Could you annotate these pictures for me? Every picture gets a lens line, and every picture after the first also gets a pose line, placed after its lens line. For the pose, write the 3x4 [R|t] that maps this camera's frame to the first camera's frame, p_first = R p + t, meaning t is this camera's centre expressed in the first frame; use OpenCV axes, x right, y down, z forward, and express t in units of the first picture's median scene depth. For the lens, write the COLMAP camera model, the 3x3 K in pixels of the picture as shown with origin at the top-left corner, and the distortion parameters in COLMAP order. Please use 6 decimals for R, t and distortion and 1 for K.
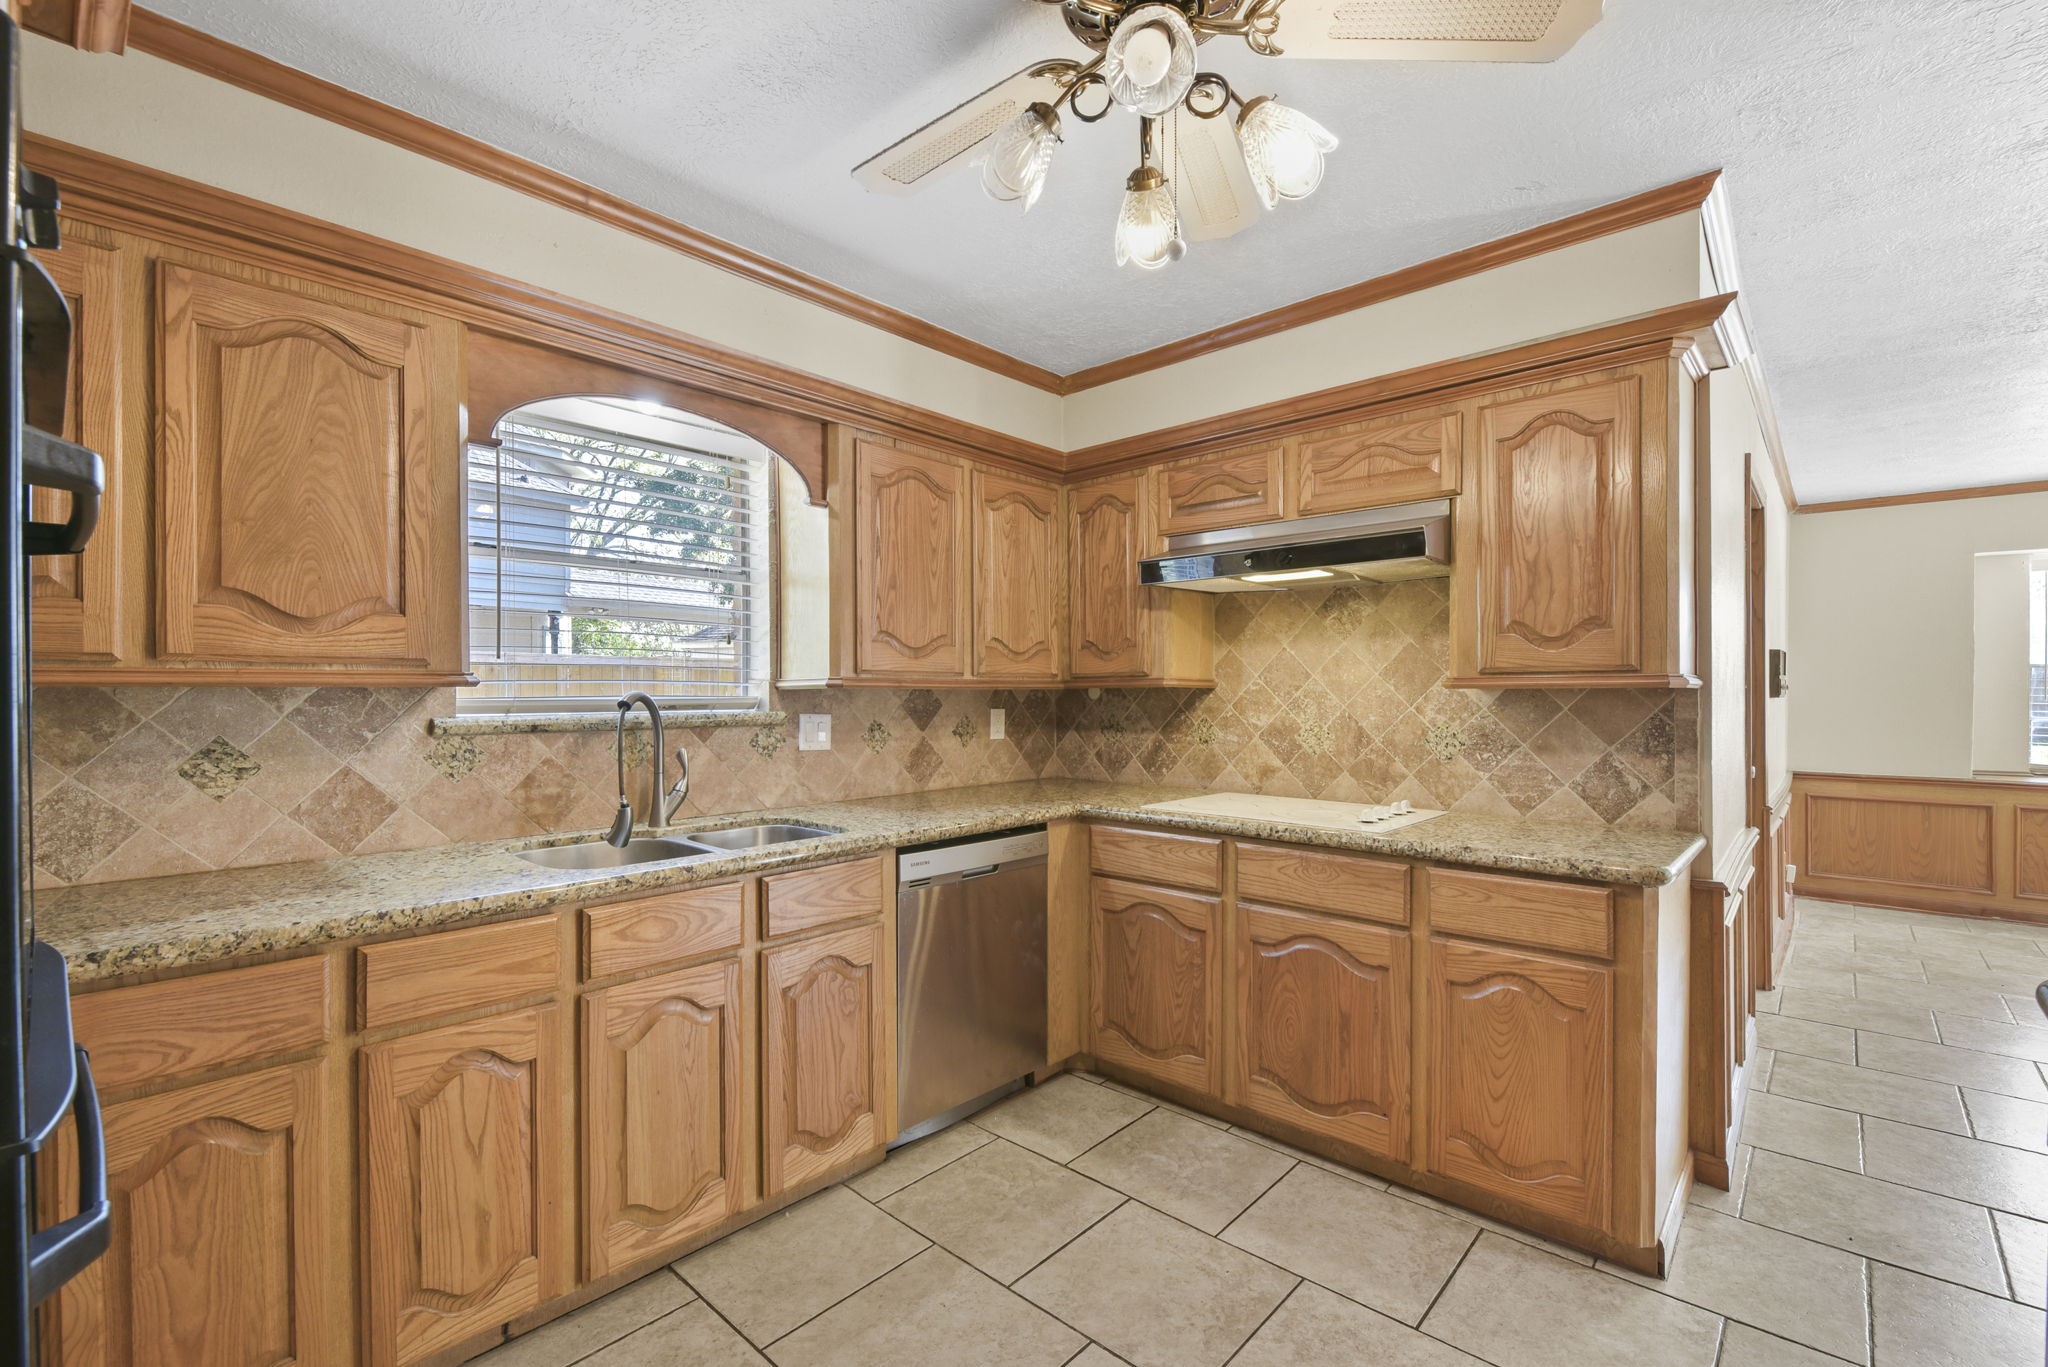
lens RADIAL K [[887.2, 0, 1018.6], [0, 887.2, 684.9], [0, 0, 1]] dist [-0.000517, -0.007576]
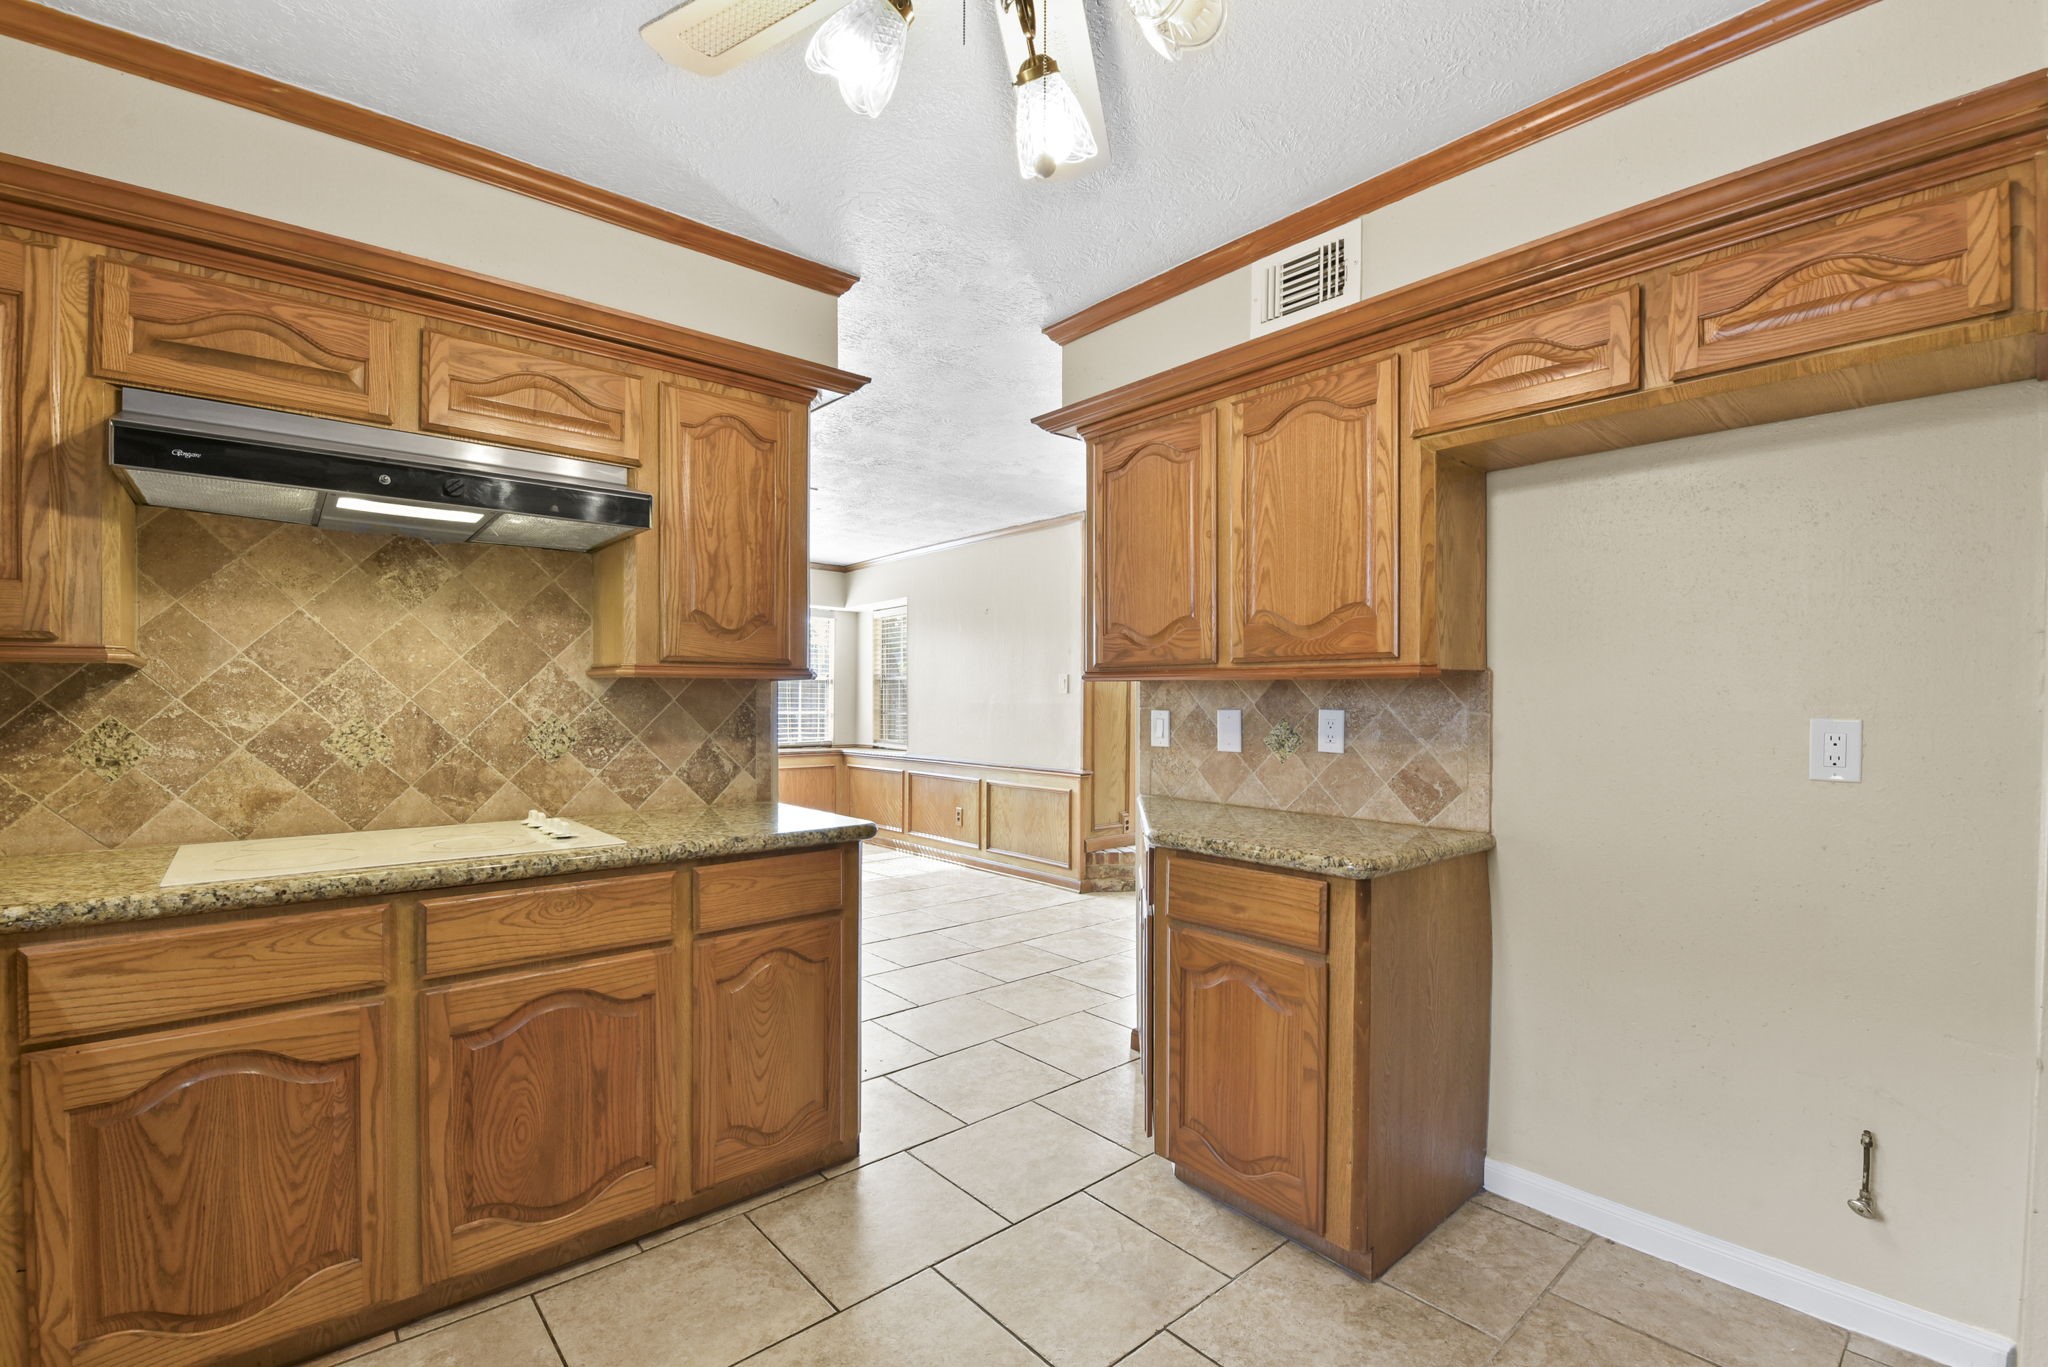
lens RADIAL K [[892.2, 0, 1024.3], [0, 892.2, 699.4], [0, 0, 1]] dist [-0.001619, -0.012213]
pose [[0.106739, -0.001396, 0.994286, -0.350146], [-0.012914, 0.999913, 0.002791, 0.017864], [-0.994203, -0.013139, 0.106712, 0.456324]]
